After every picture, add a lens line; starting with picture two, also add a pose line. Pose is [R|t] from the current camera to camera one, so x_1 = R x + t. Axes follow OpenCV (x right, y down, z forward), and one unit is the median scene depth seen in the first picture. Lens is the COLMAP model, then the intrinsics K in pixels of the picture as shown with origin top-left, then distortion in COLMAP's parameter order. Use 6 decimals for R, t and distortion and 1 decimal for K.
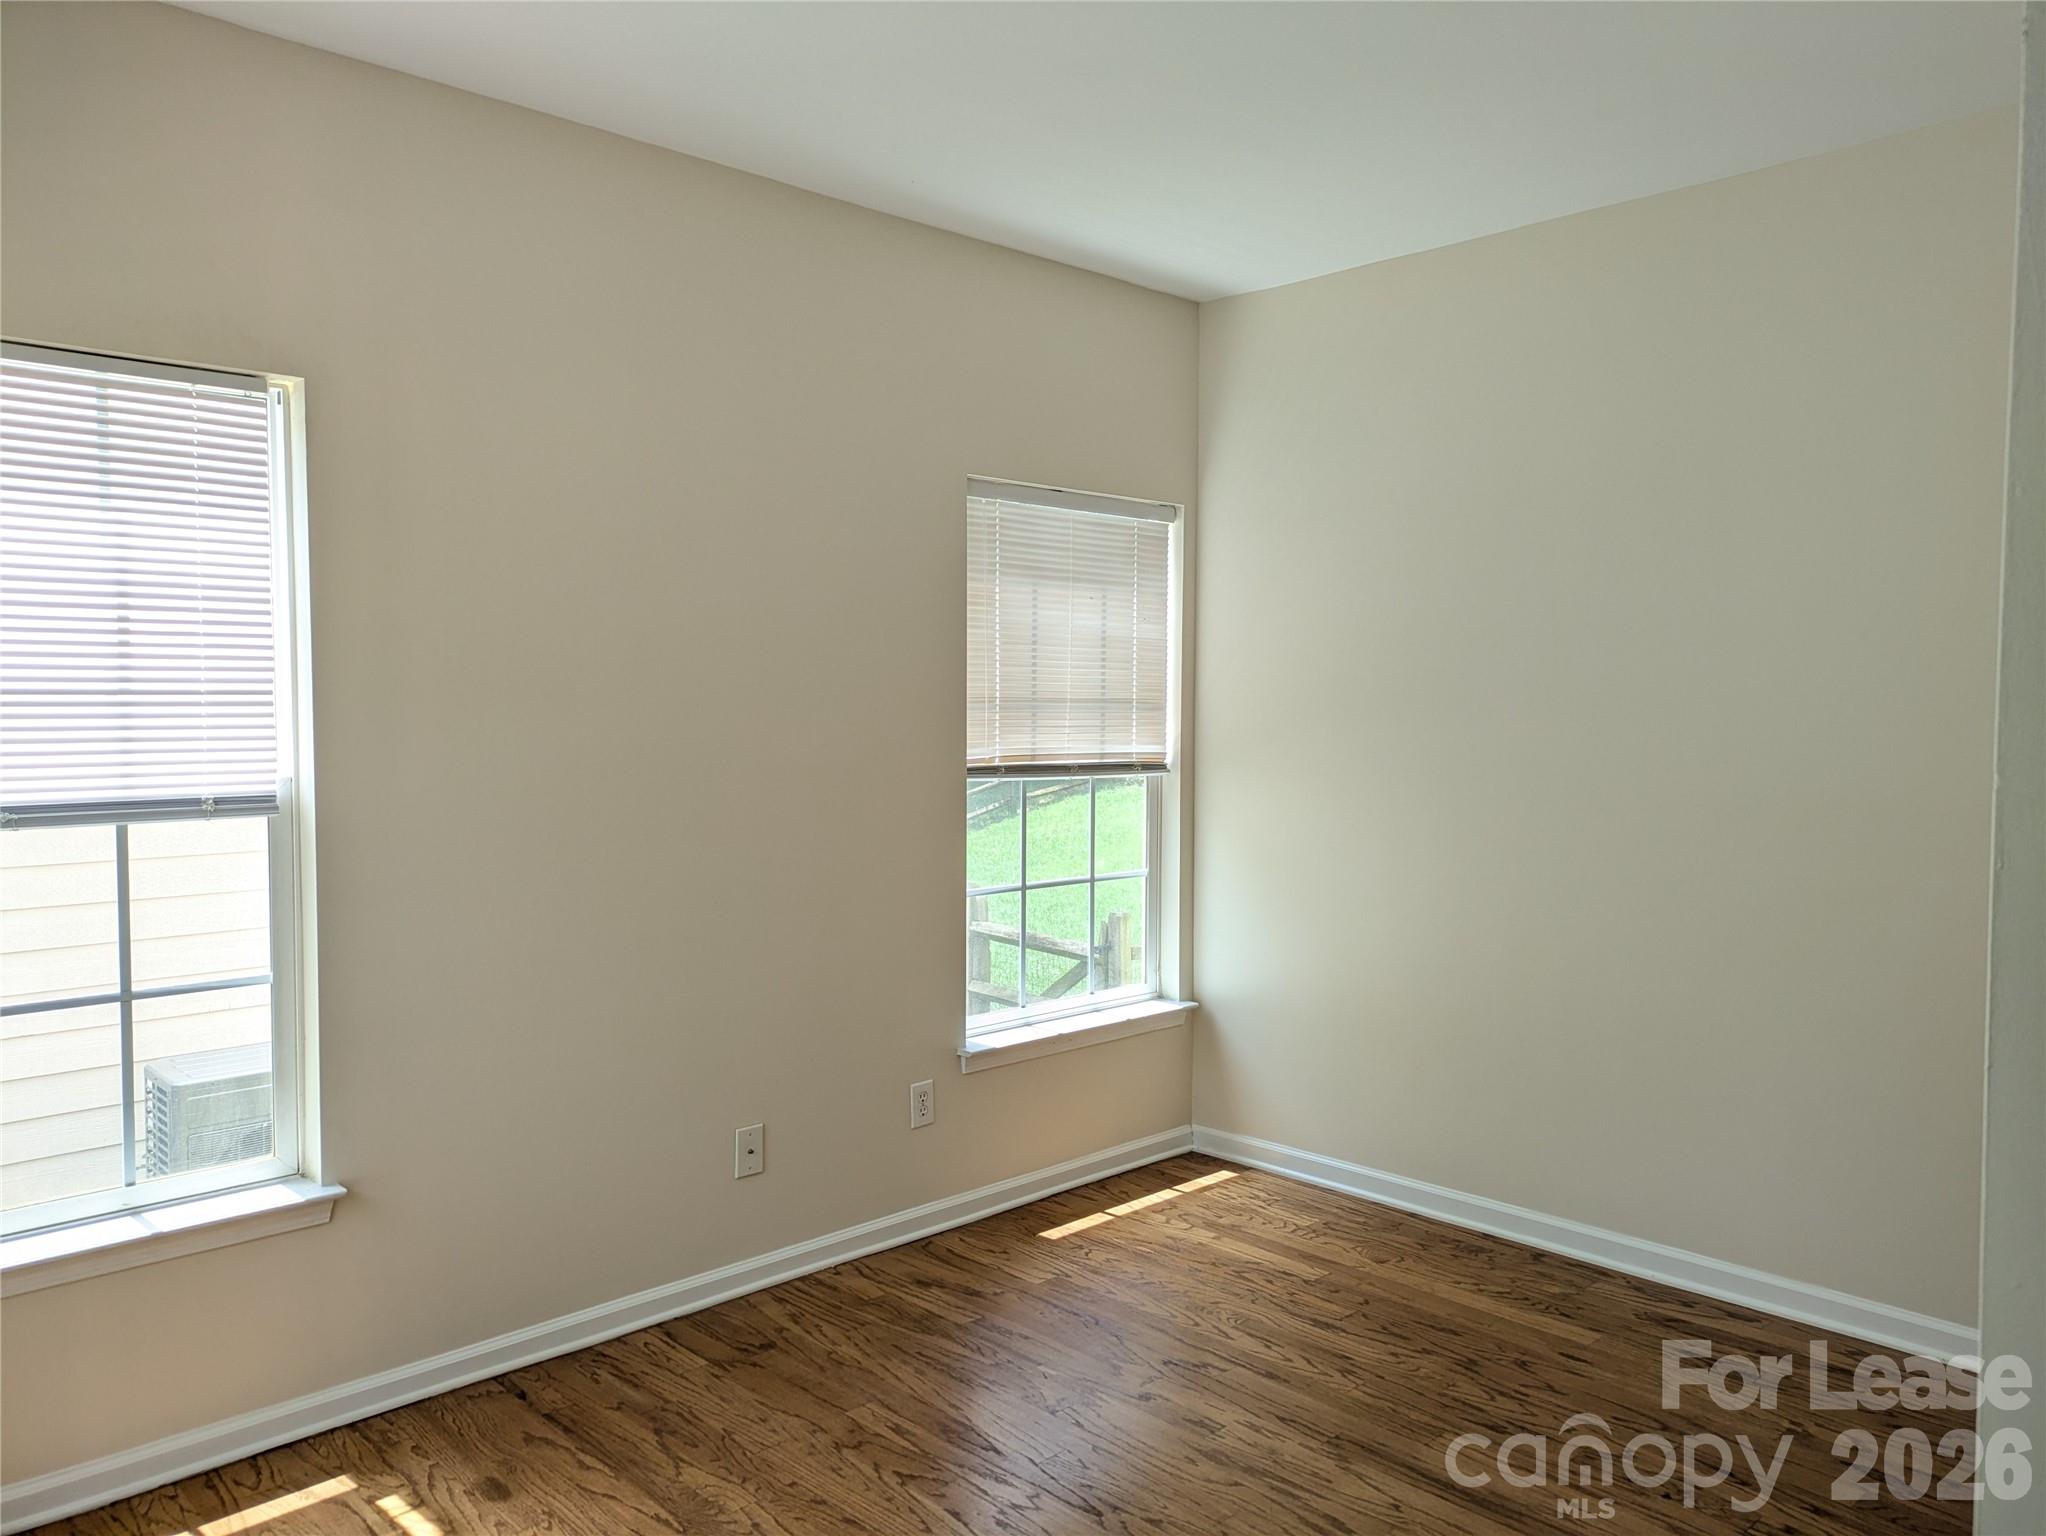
lens RADIAL K [[1500.4, 0, 1024.1], [0, 1500.4, 771.9], [0, 0, 1]] dist [0.003057, -0.001699]
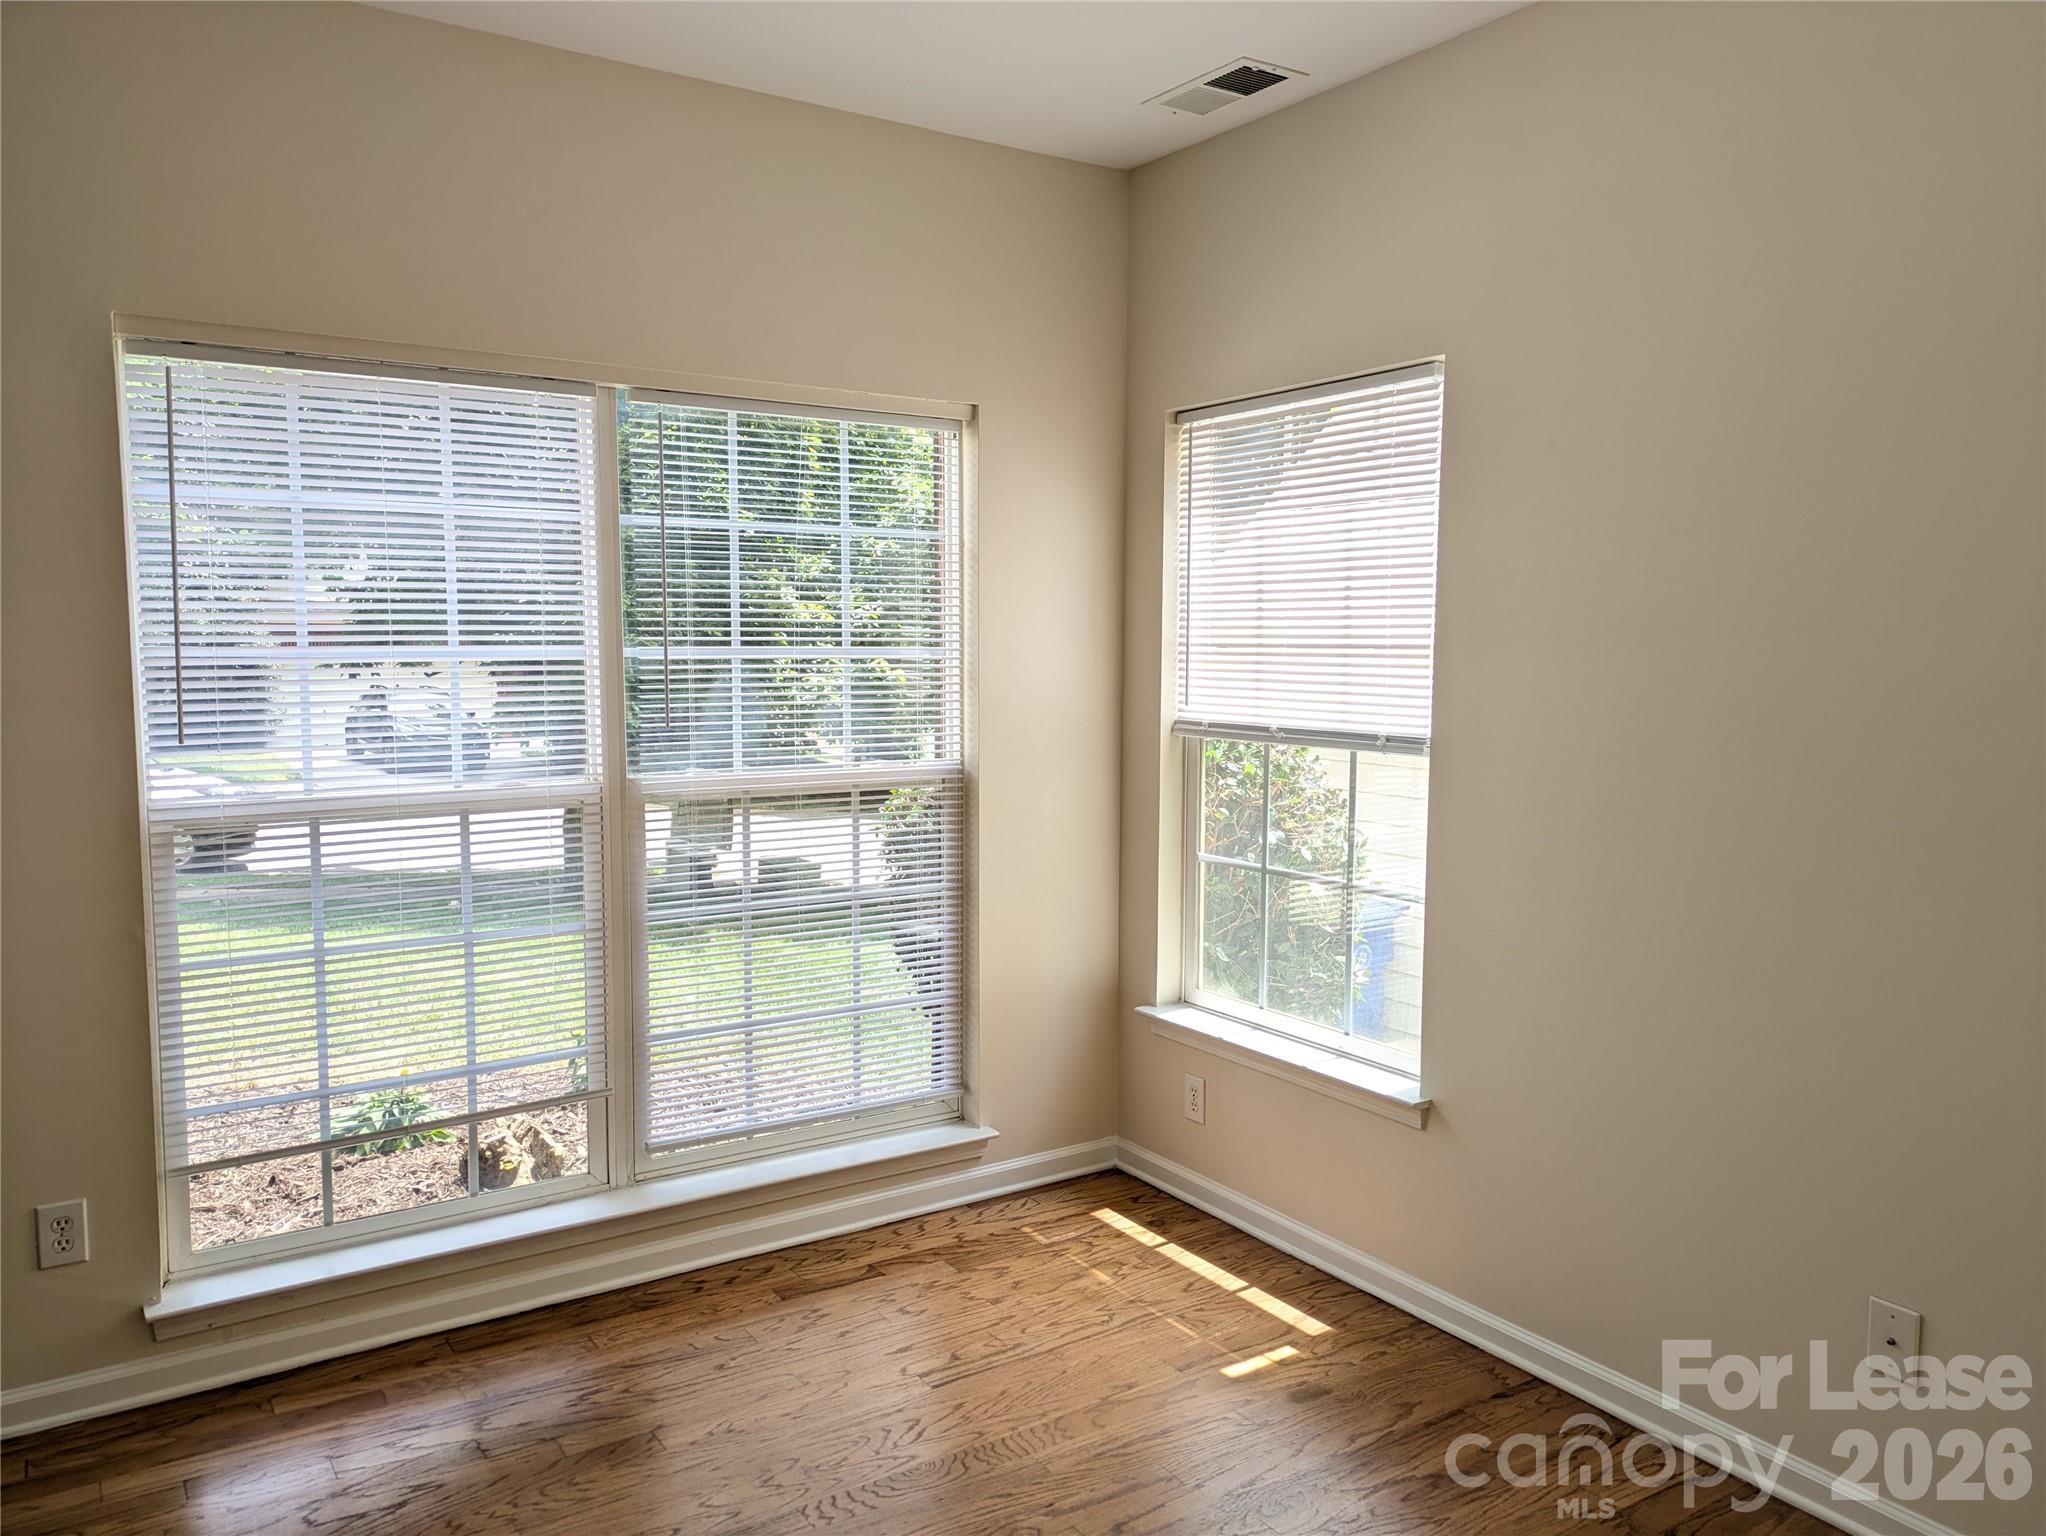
lens RADIAL K [[1500.4, 0, 1024.1], [0, 1500.4, 762.2], [0, 0, 1]] dist [0.003057, -0.001699]
pose [[-0.189334, 0.090428, -0.977740, 0.684728], [-0.051710, 0.993450, 0.101894, -0.068846], [0.980550, 0.069851, -0.183418, 0.957120]]
